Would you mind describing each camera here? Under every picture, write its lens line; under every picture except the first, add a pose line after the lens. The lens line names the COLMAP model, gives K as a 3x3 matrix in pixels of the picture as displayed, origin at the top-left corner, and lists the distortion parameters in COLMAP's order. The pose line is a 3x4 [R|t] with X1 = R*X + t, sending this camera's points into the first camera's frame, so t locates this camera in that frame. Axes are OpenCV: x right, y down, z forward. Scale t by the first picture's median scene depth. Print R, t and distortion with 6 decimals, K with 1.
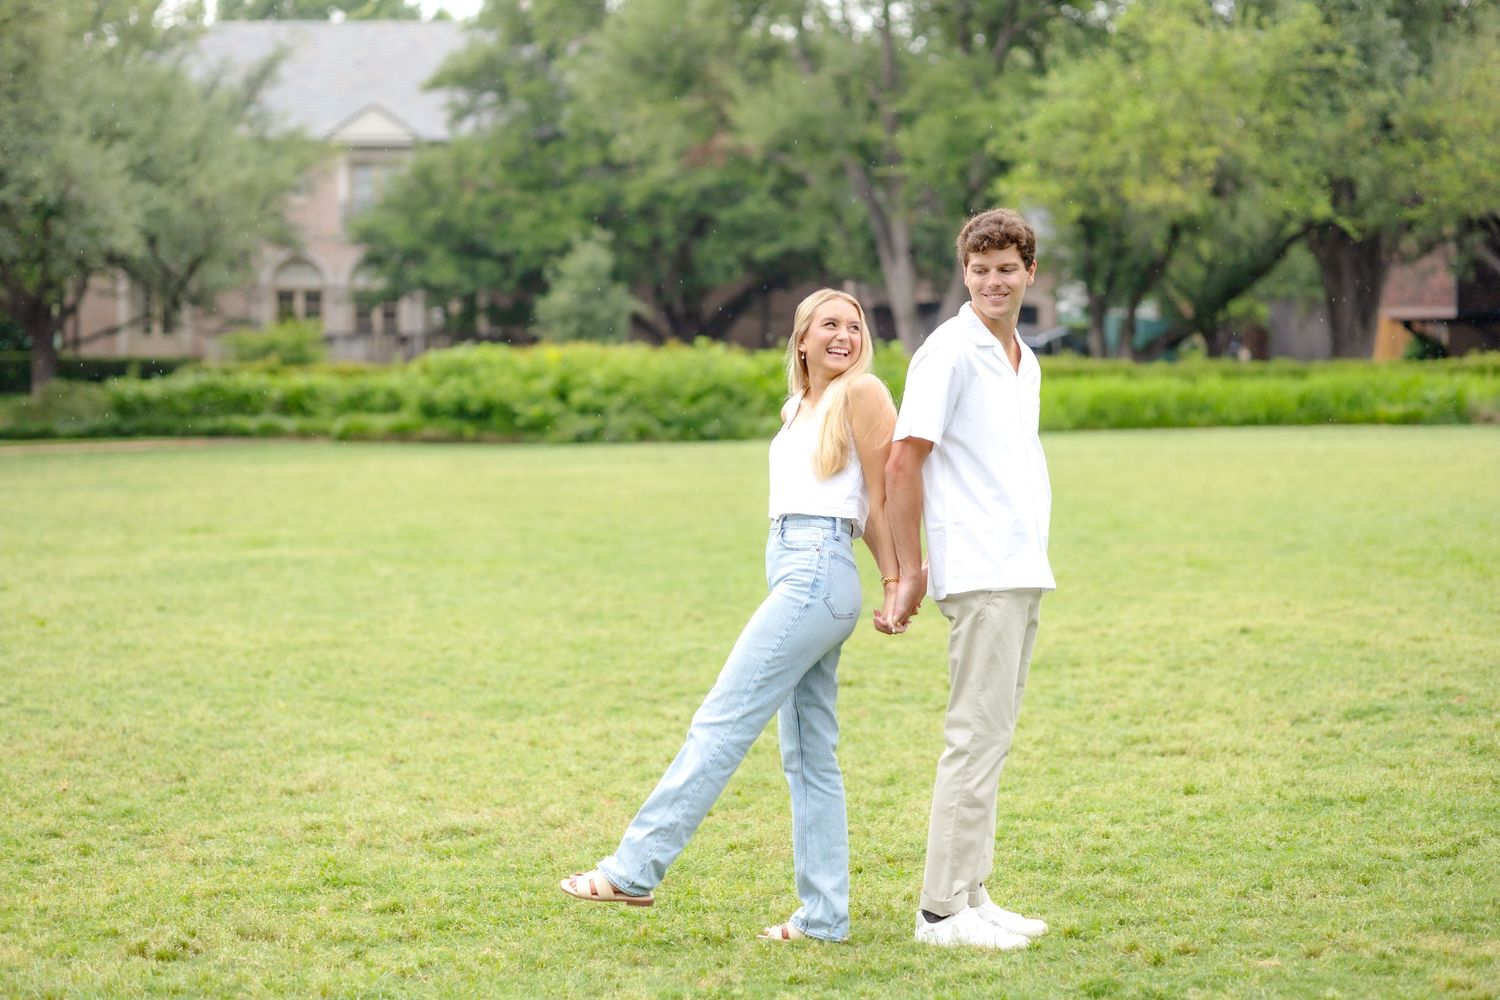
lens RADIAL K [[3698.9, 0, 754.2], [0, 3698.9, 447.7], [0, 0, 1]] dist [0.034564, 1.703447]
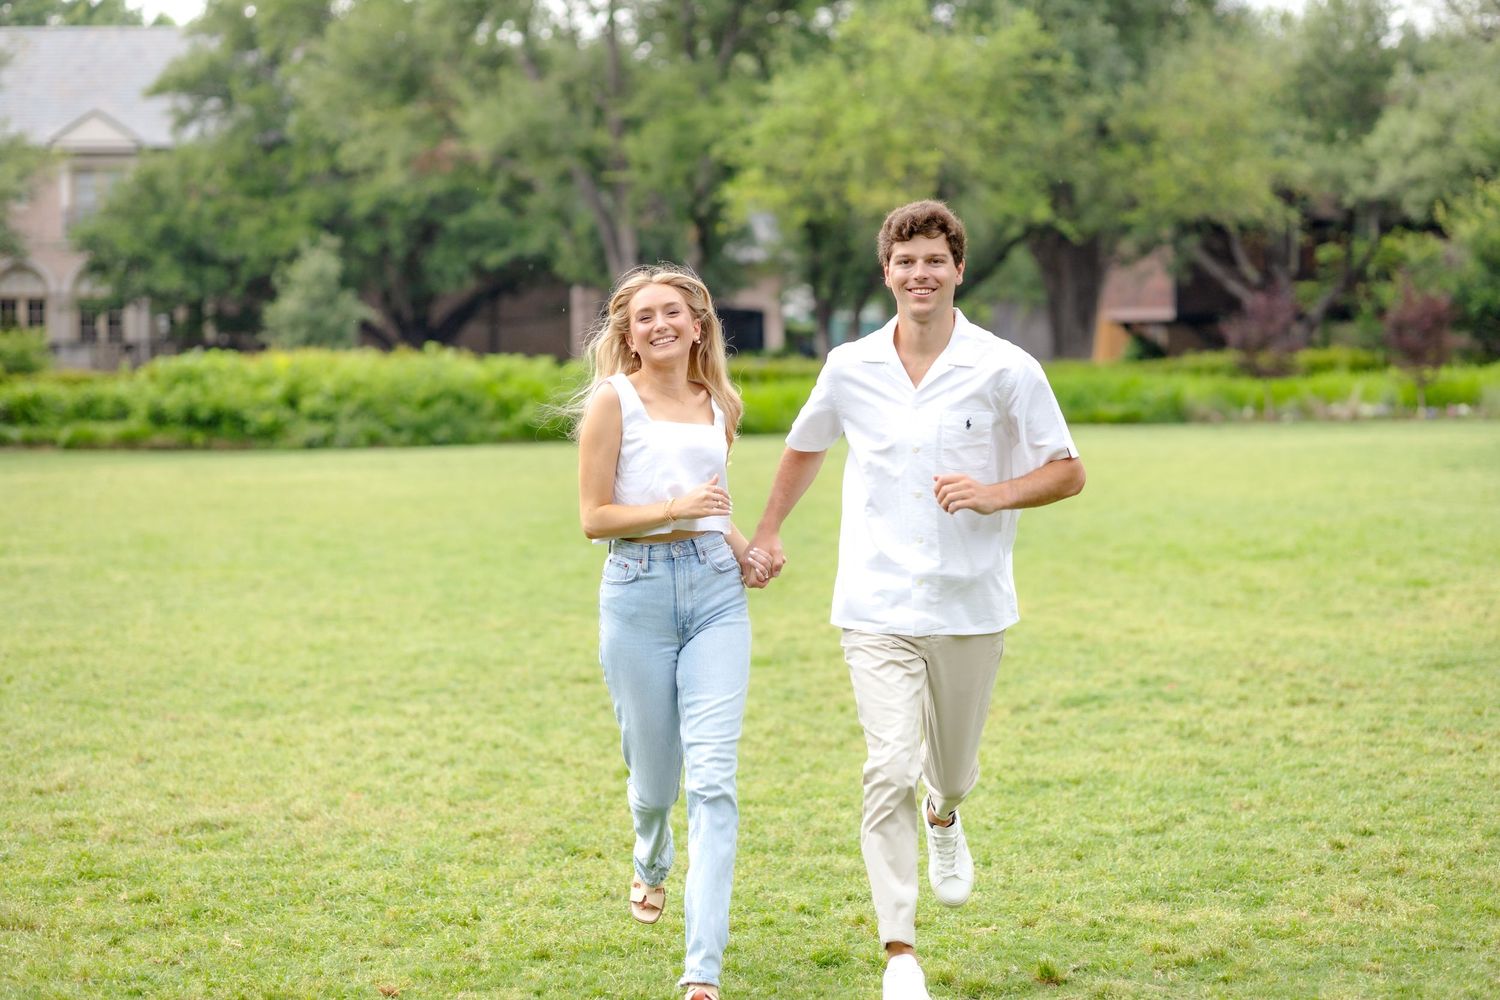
lens RADIAL K [[3687.3, 0, 750.0], [0, 3687.3, 500.0], [0, 0, 1]] dist [0.081136, 0.658581]
pose [[0.997353, -0.010089, 0.072002, -0.000502], [0.009149, 0.999869, 0.013374, 0.000133], [-0.072127, -0.012680, 0.997315, -0.006388]]
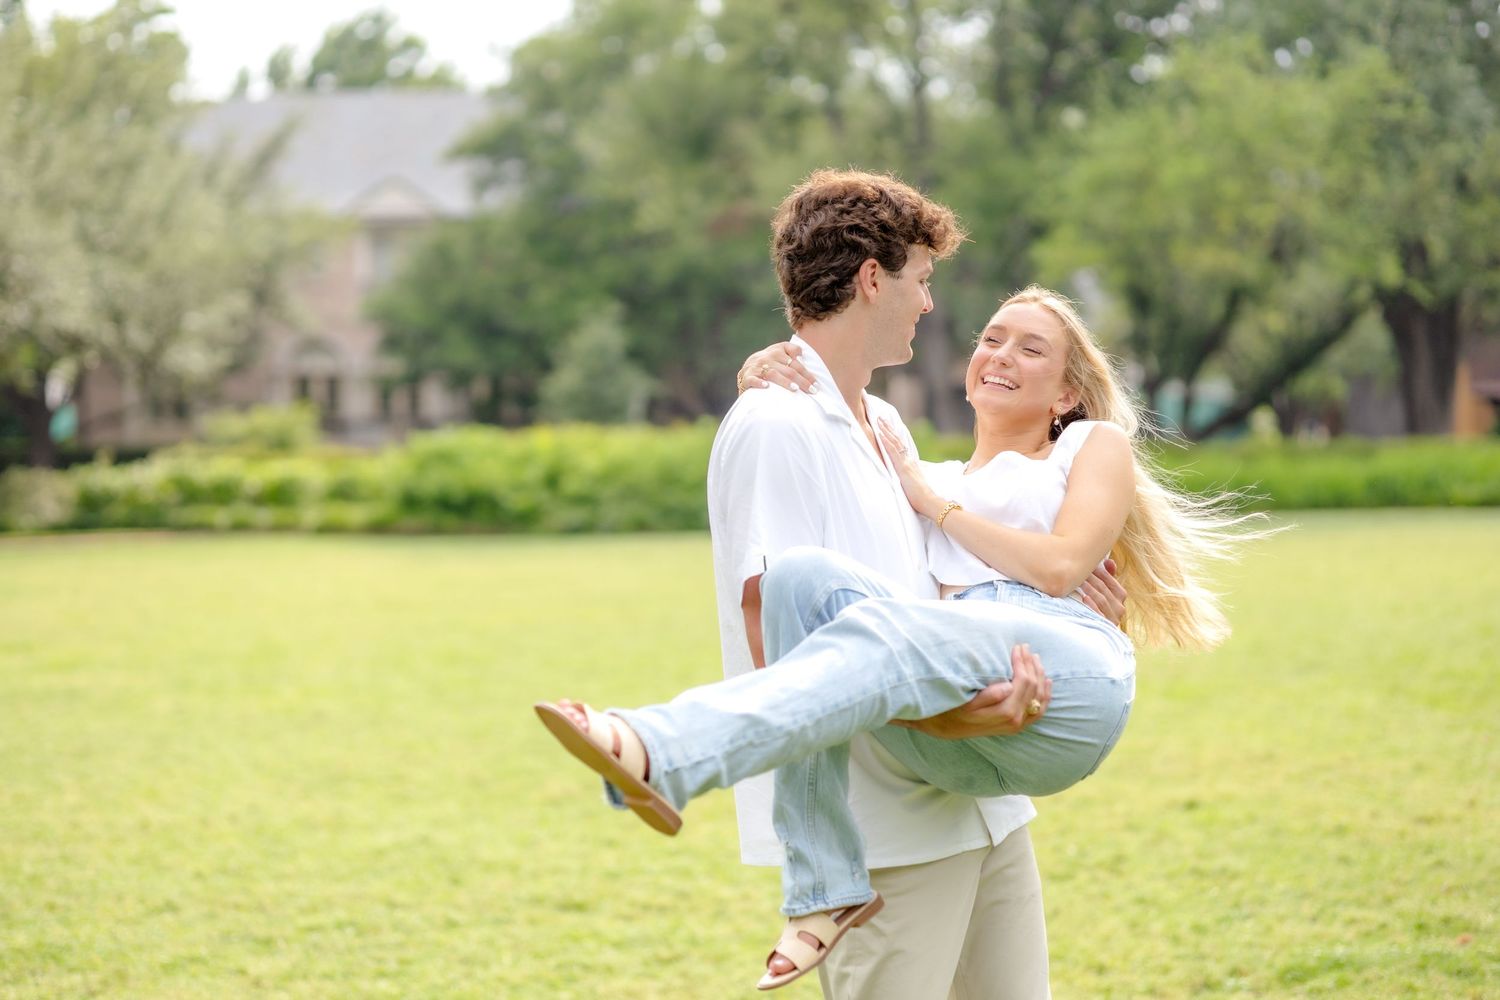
lens RADIAL K [[3687.3, 0, 750.0], [0, 3687.3, 500.0], [0, 0, 1]] dist [0.081136, 0.658581]
pose [[0.999568, -0.009072, -0.027958, 0.022766], [0.008827, 0.999922, -0.008883, -0.001623], [0.028037, 0.008632, 0.999570, 0.093161]]
